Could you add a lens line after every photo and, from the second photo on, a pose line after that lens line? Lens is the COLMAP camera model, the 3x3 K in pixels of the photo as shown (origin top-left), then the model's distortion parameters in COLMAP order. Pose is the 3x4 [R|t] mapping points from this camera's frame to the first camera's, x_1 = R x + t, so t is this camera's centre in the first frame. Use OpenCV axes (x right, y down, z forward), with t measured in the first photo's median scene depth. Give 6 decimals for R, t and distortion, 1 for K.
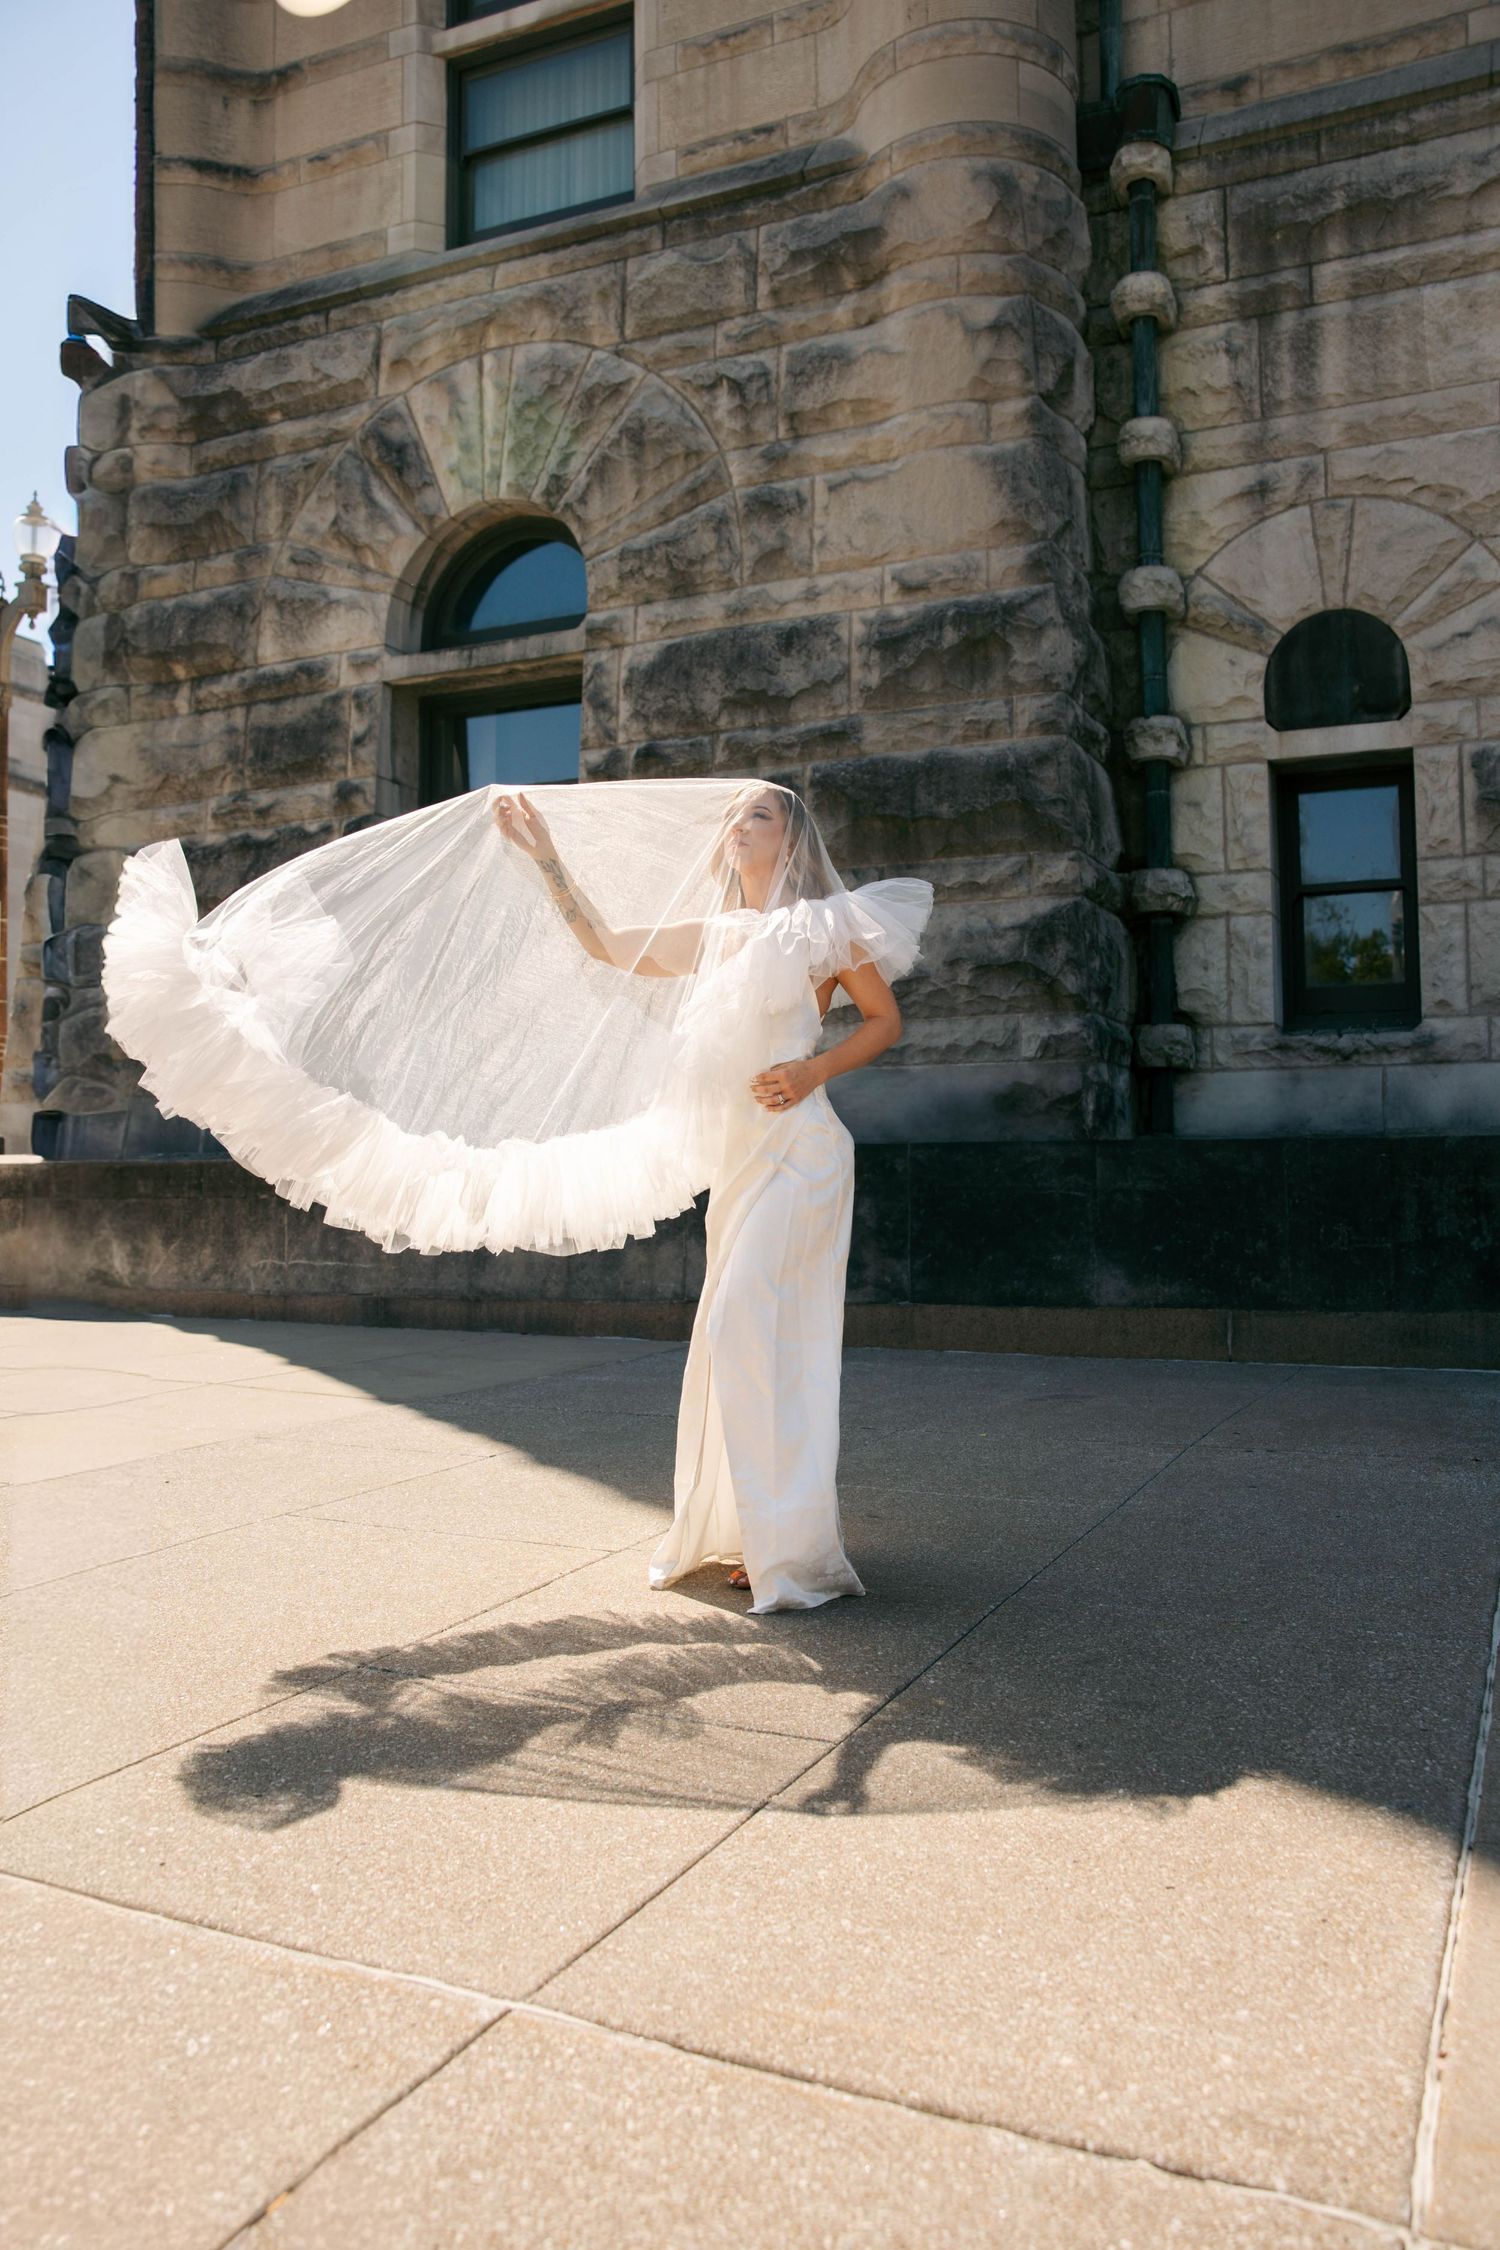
lens RADIAL K [[1791.3, 0, 756.6], [0, 1791.3, 1129.8], [0, 0, 1]] dist [-0.117148, 0.125611]
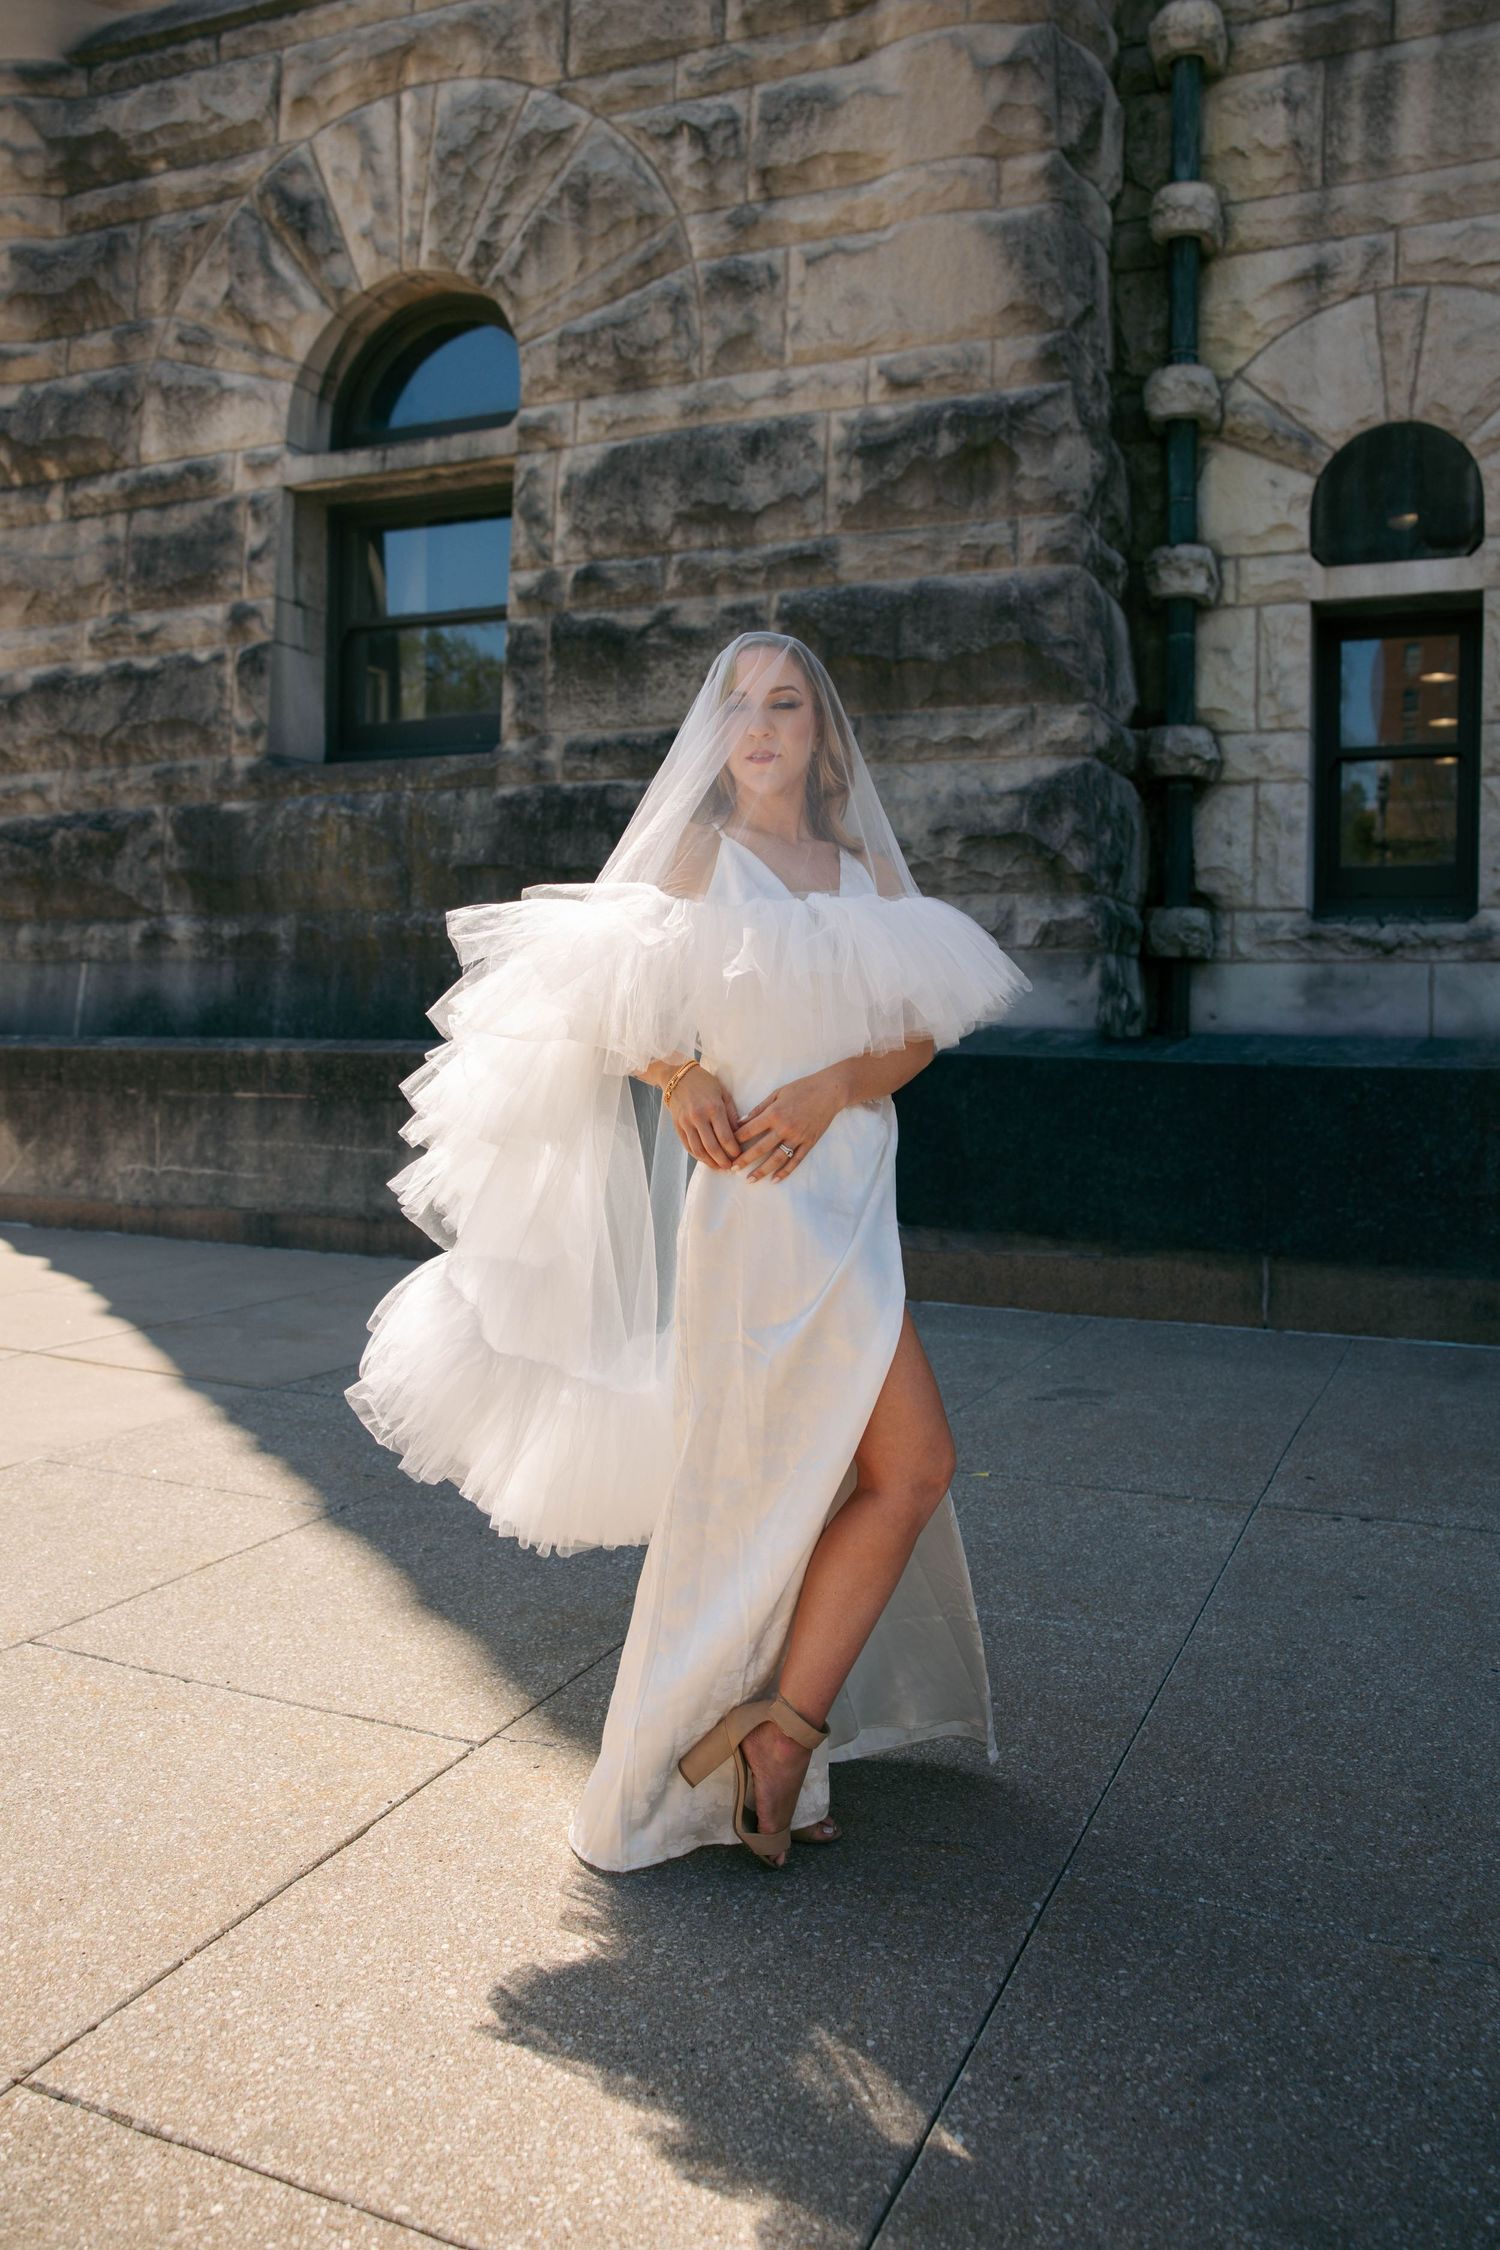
lens RADIAL K [[1803.0, 0, 737.3], [0, 1803.0, 1121.9], [0, 0, 1]] dist [-0.114783, 0.126962]
pose [[0.999723, 0.017832, 0.015368, 0.002365], [-0.019058, 0.996306, 0.083734, -0.023637], [-0.013818, -0.084004, 0.996370, 0.125092]]
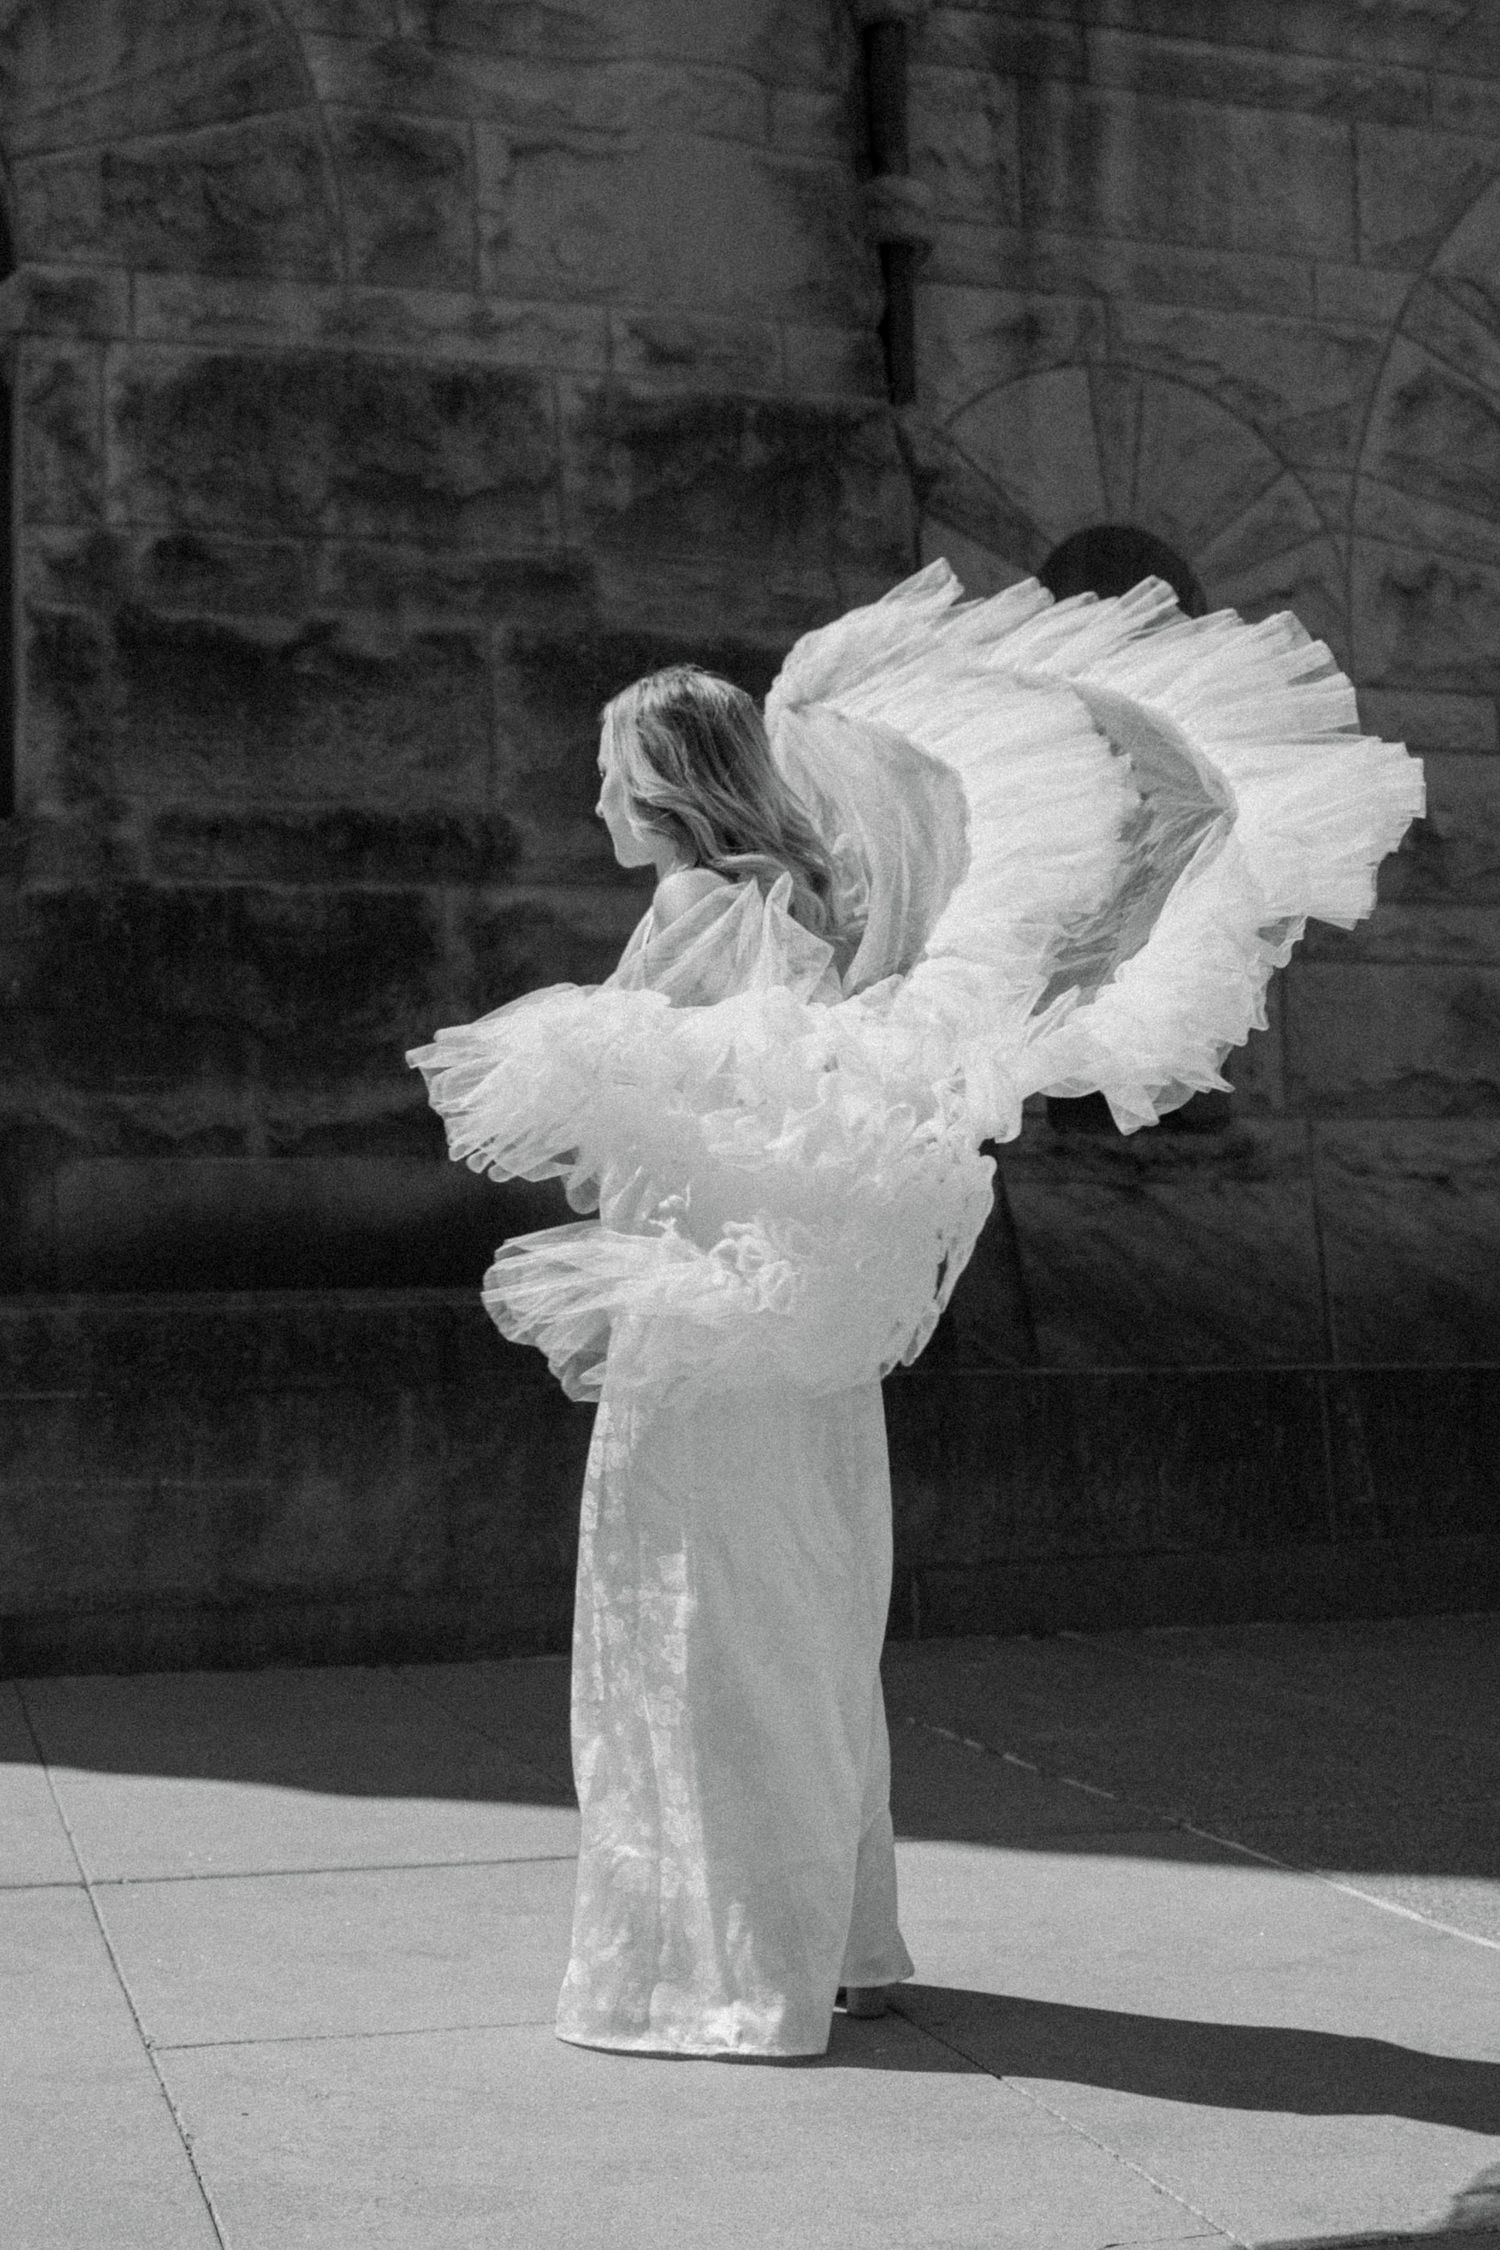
lens RADIAL K [[2543.8, 0, 535.1], [0, 2543.8, 1292.2], [0, 0, 1]] dist [-0.120439, 0.134852]
pose [[0.779716, 0.003653, 0.626122, -0.460468], [-0.007496, 0.999966, 0.003502, 0.006072], [-0.626088, -0.007424, 0.779717, 0.359087]]
